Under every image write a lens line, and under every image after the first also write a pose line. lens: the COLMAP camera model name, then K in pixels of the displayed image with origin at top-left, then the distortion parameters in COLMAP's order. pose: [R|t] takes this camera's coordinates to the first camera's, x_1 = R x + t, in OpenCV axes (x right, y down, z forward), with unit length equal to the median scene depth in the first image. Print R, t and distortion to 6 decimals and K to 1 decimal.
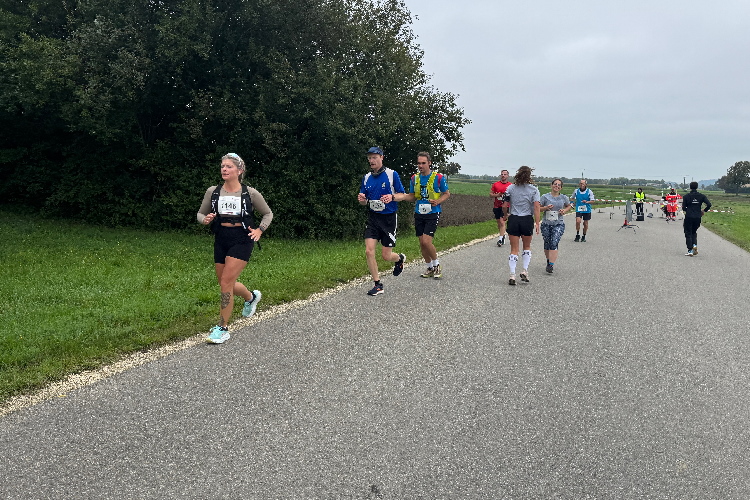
lens RADIAL K [[580.6, 0, 375.1], [0, 580.6, 217.8], [0, 0, 1]] dist [0.122084, 0.000231]
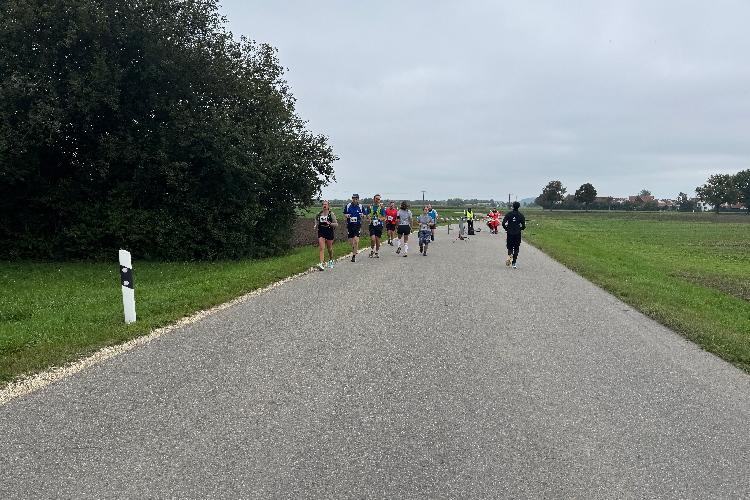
lens RADIAL K [[580.6, 0, 375.1], [0, 580.6, 217.8], [0, 0, 1]] dist [0.122084, 0.000231]
pose [[0.967456, -0.037804, 0.250198, -0.081968], [0.048522, 0.998144, -0.036810, 0.010058], [-0.248342, 0.047752, 0.967495, -0.210320]]
